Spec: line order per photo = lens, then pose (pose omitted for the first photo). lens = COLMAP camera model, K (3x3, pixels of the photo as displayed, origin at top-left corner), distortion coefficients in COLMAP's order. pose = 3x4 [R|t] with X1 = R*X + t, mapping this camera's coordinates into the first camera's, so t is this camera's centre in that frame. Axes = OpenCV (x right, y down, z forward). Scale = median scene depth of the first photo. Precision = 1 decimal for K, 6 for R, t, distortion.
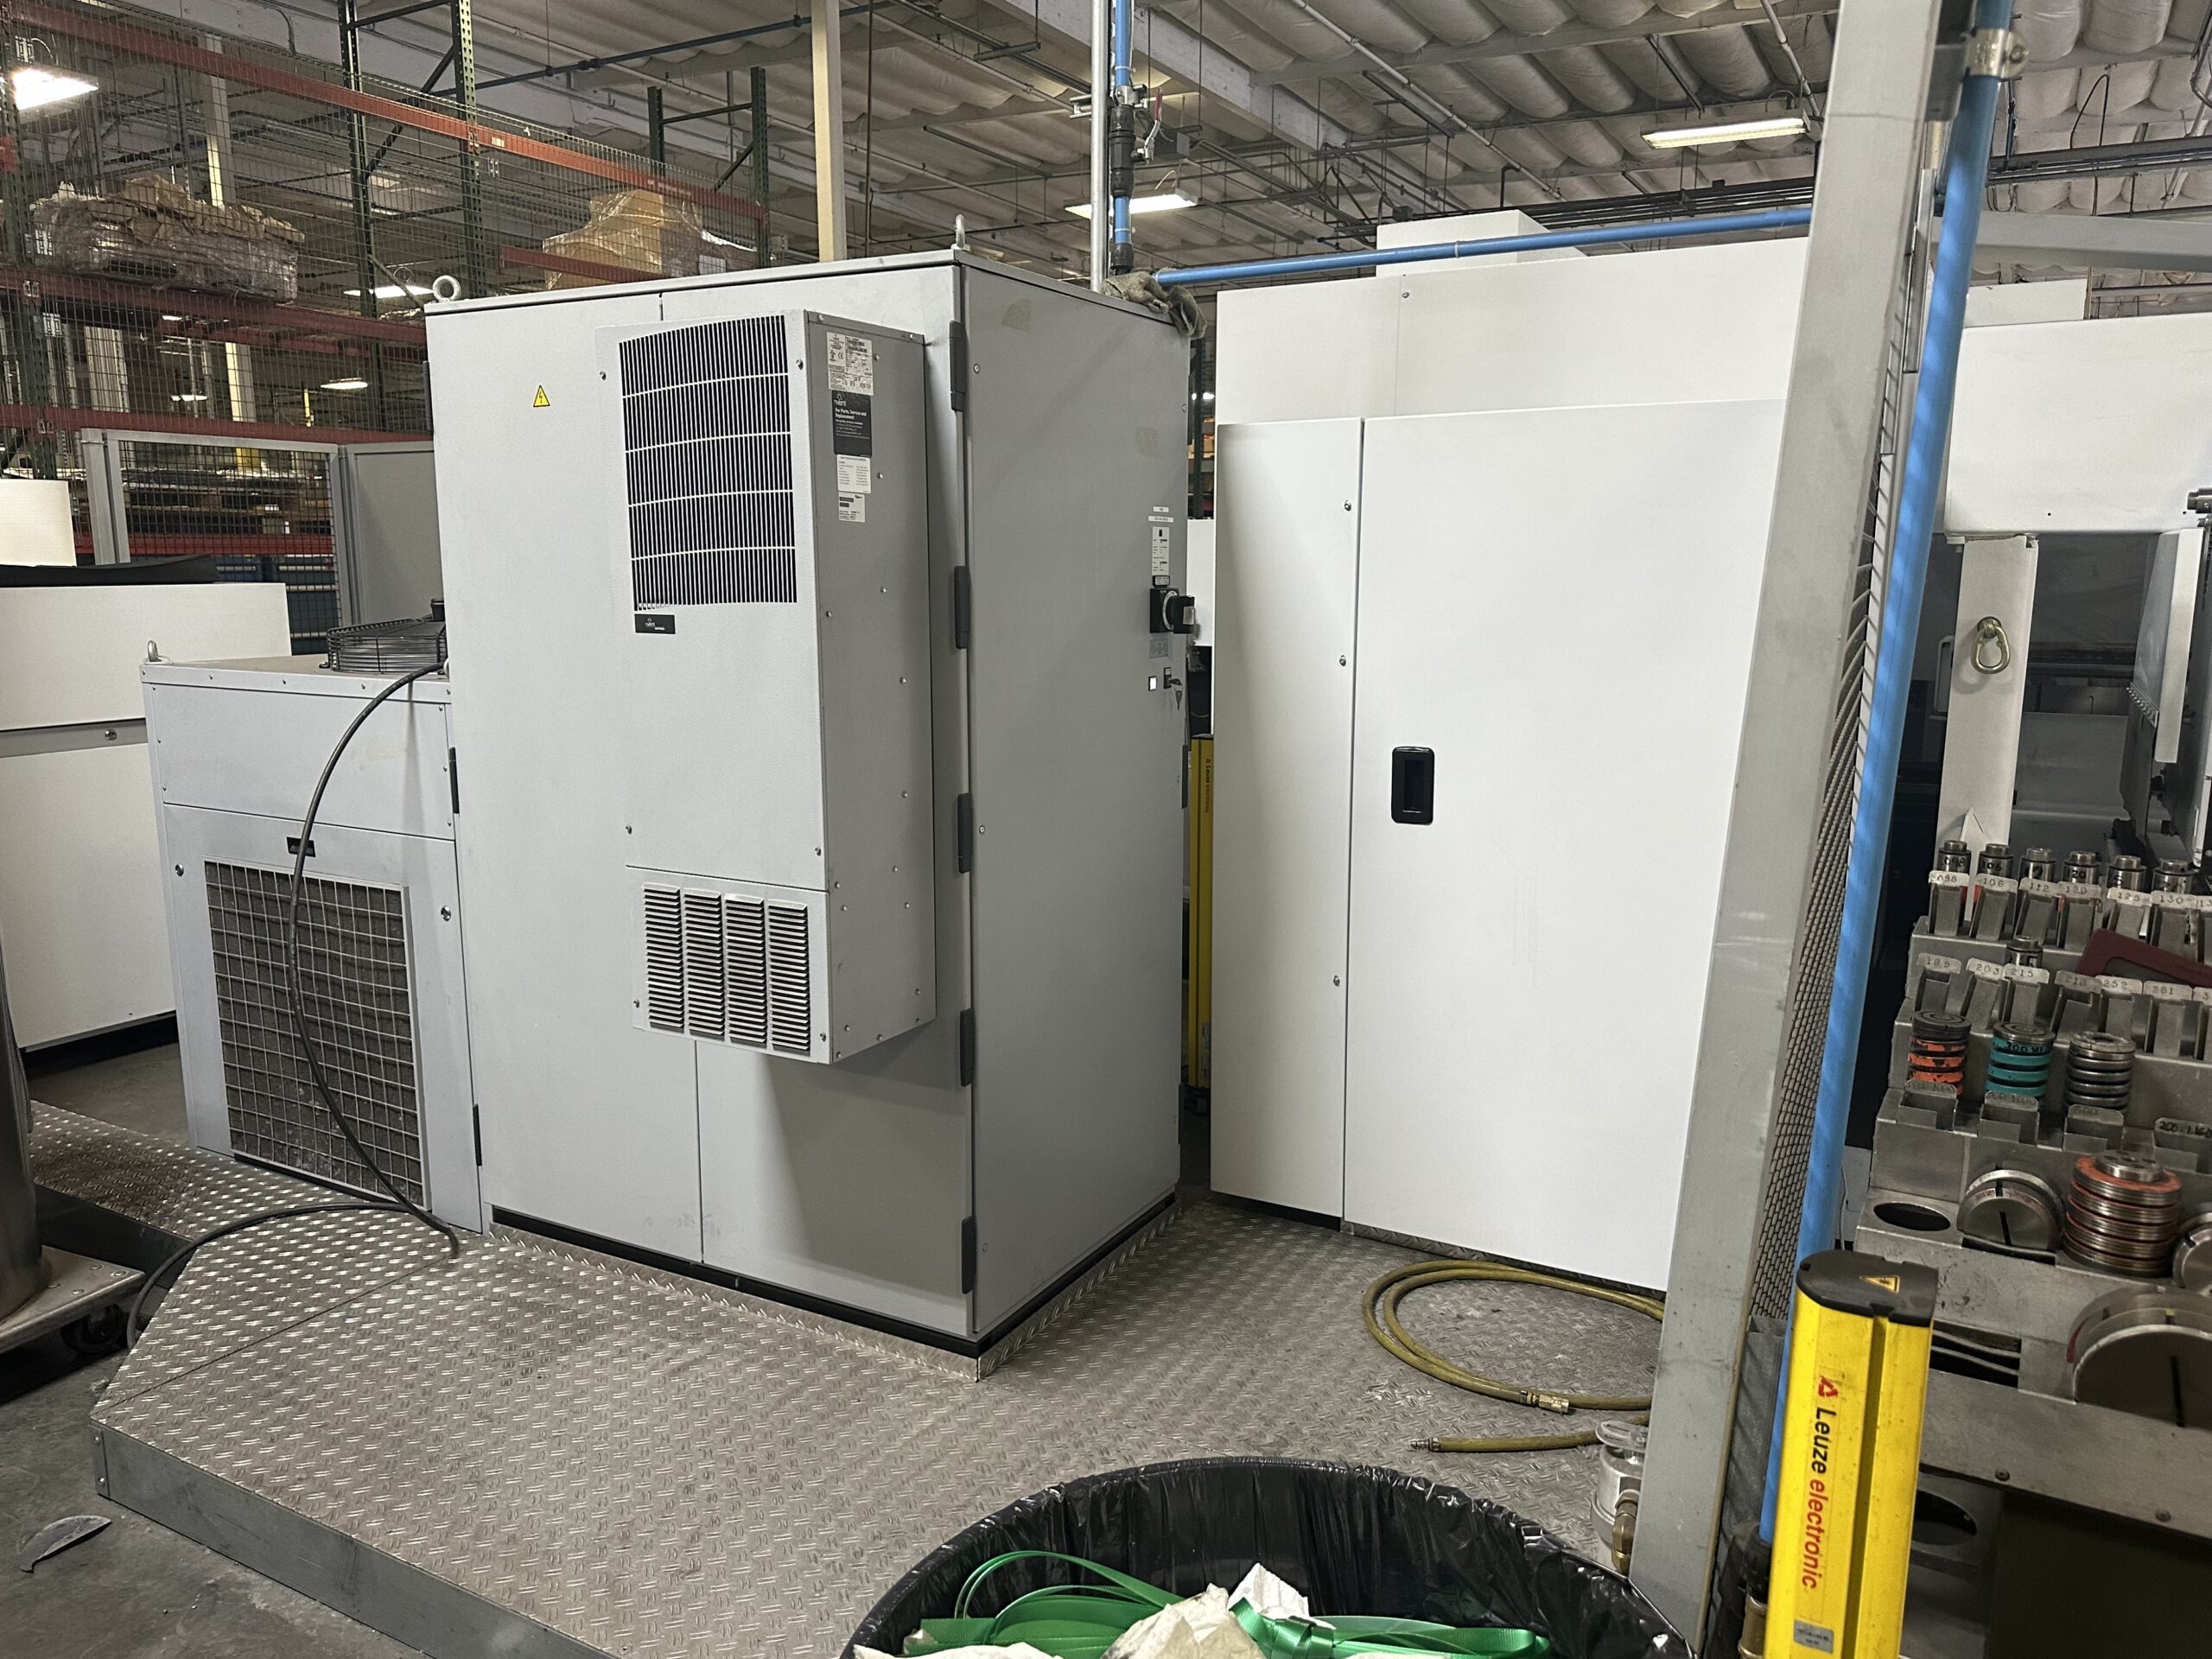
lens RADIAL K [[1598.1, 0, 1101.2], [0, 1598.1, 828.3], [0, 0, 1]] dist [0.006698, 0.002251]
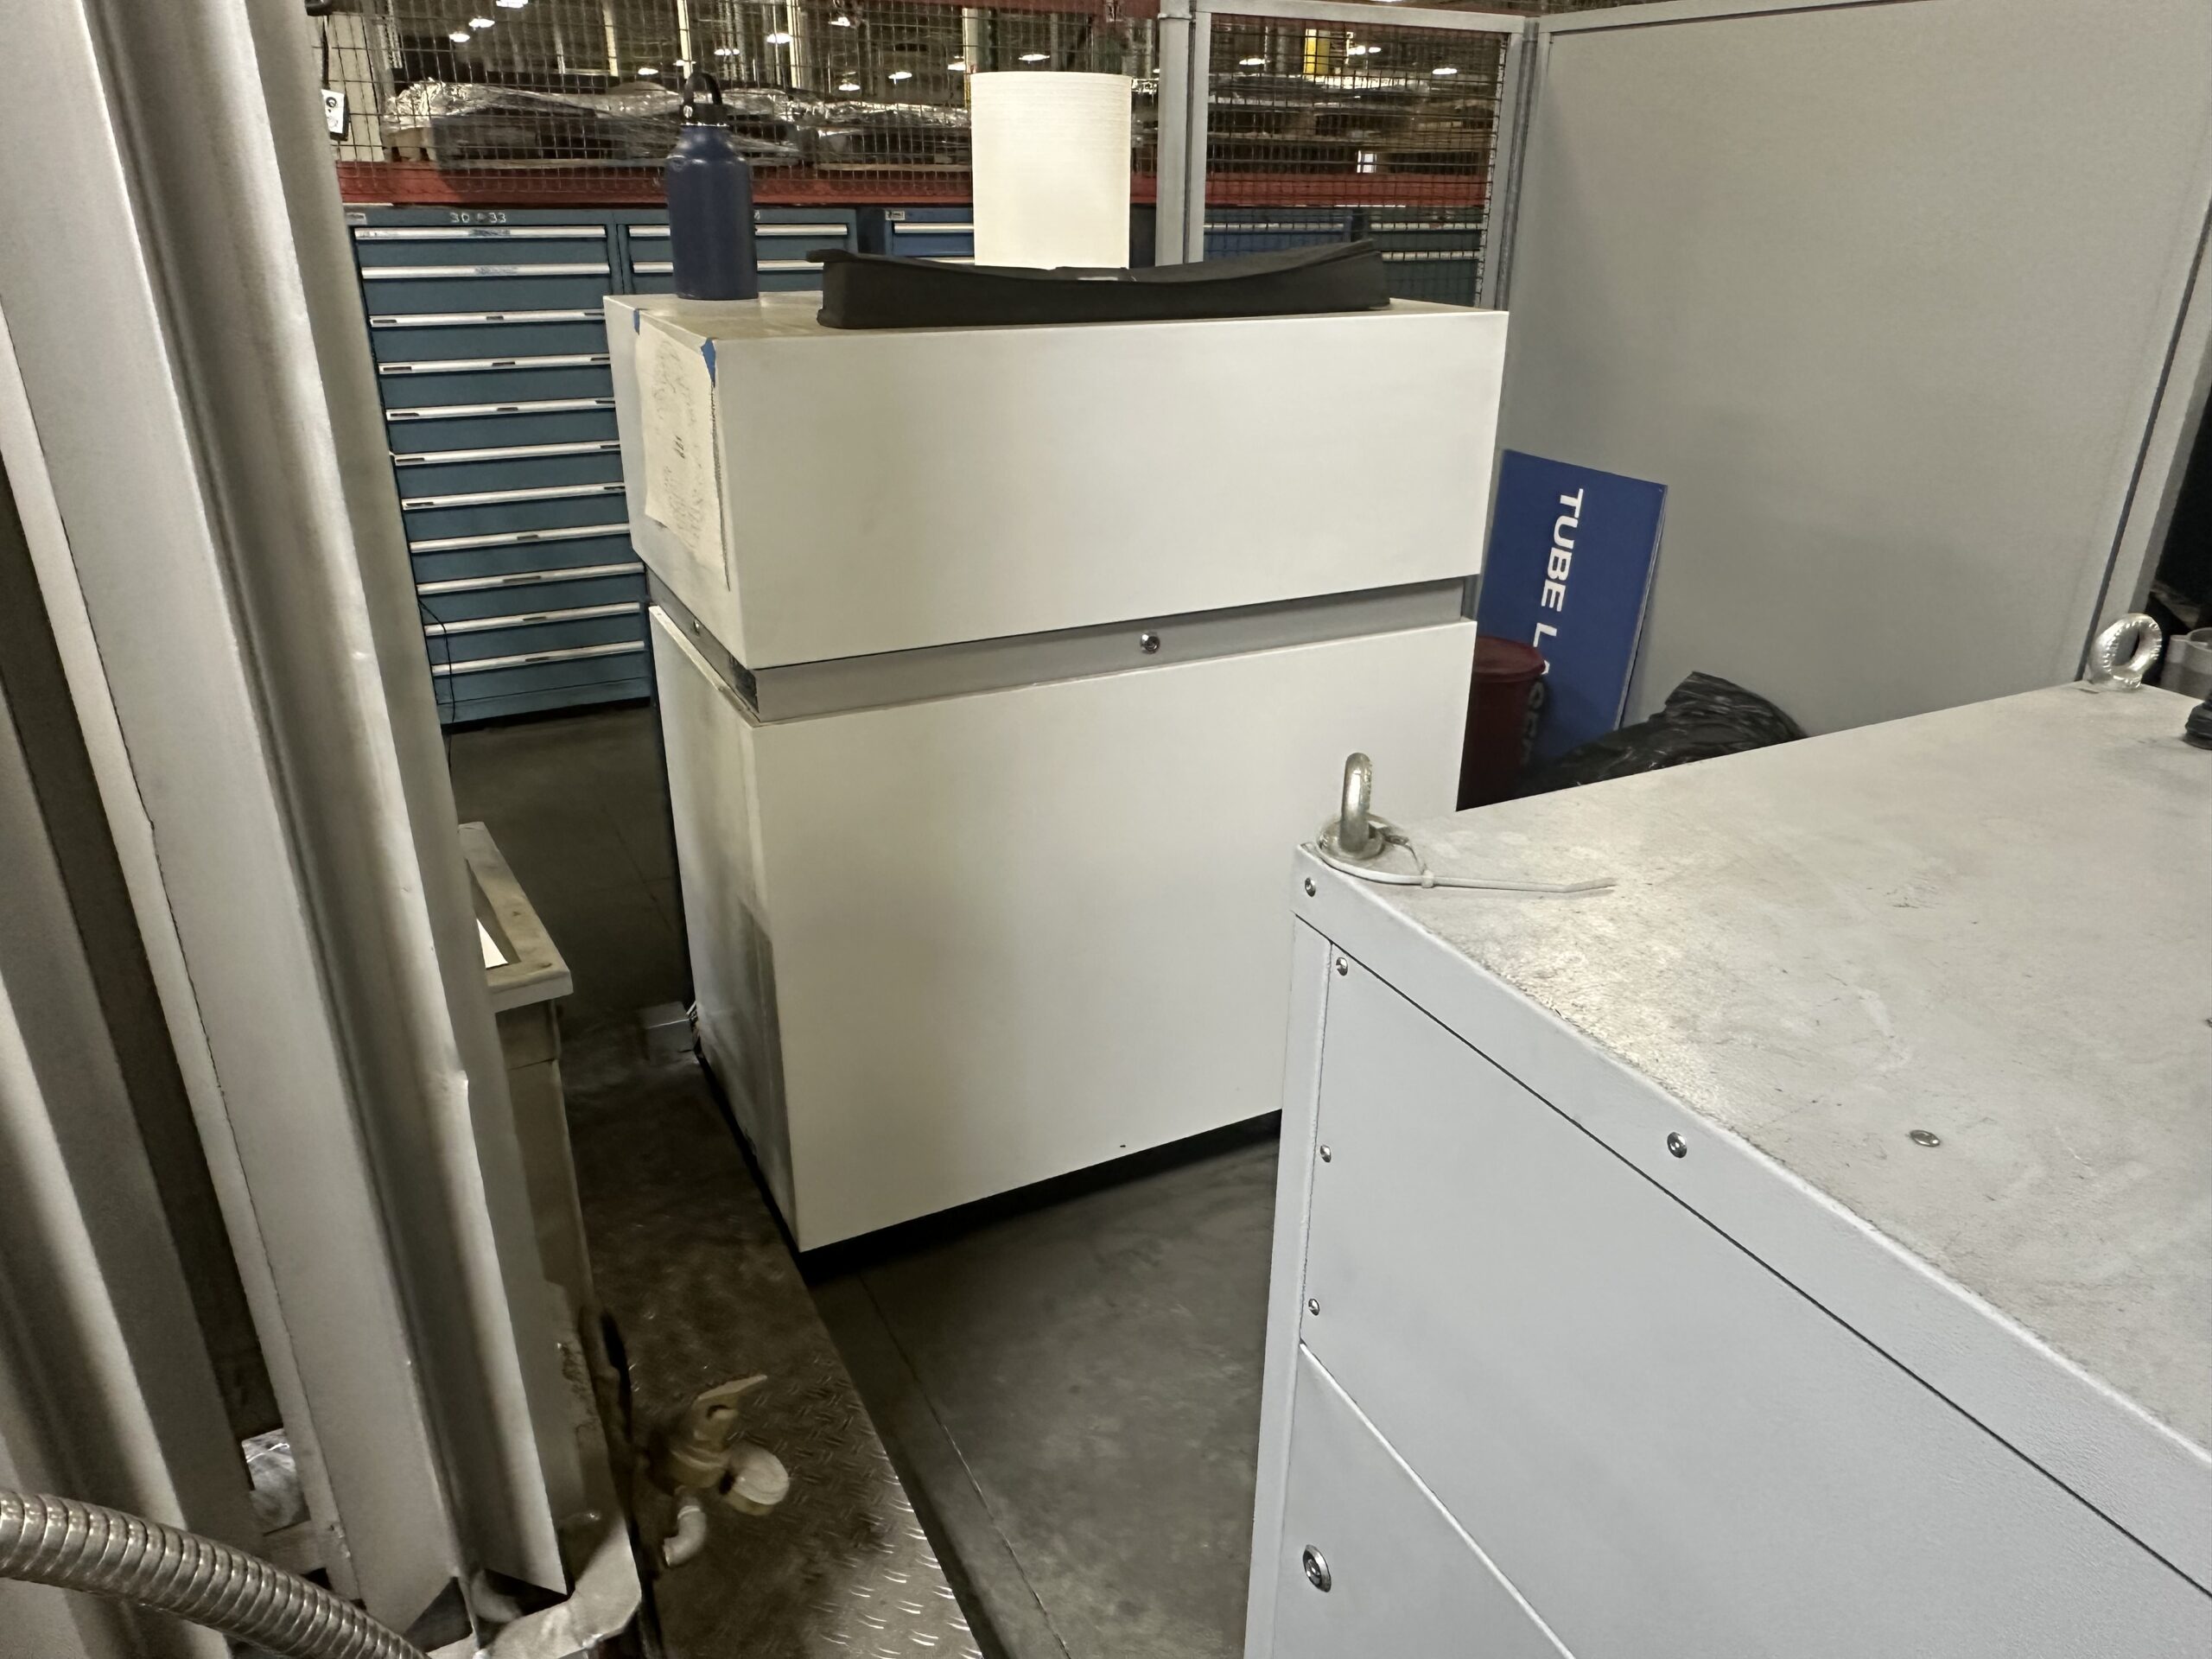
lens RADIAL K [[1492.3, 0, 1108.4], [0, 1492.3, 830.1], [0, 0, 1]] dist [-0.003662, -0.001022]
pose [[0.836155, 0.220804, -0.502085, -0.286555], [-0.094502, 0.959698, 0.264670, -0.089890], [0.540290, -0.173857, 0.823323, 0.449797]]
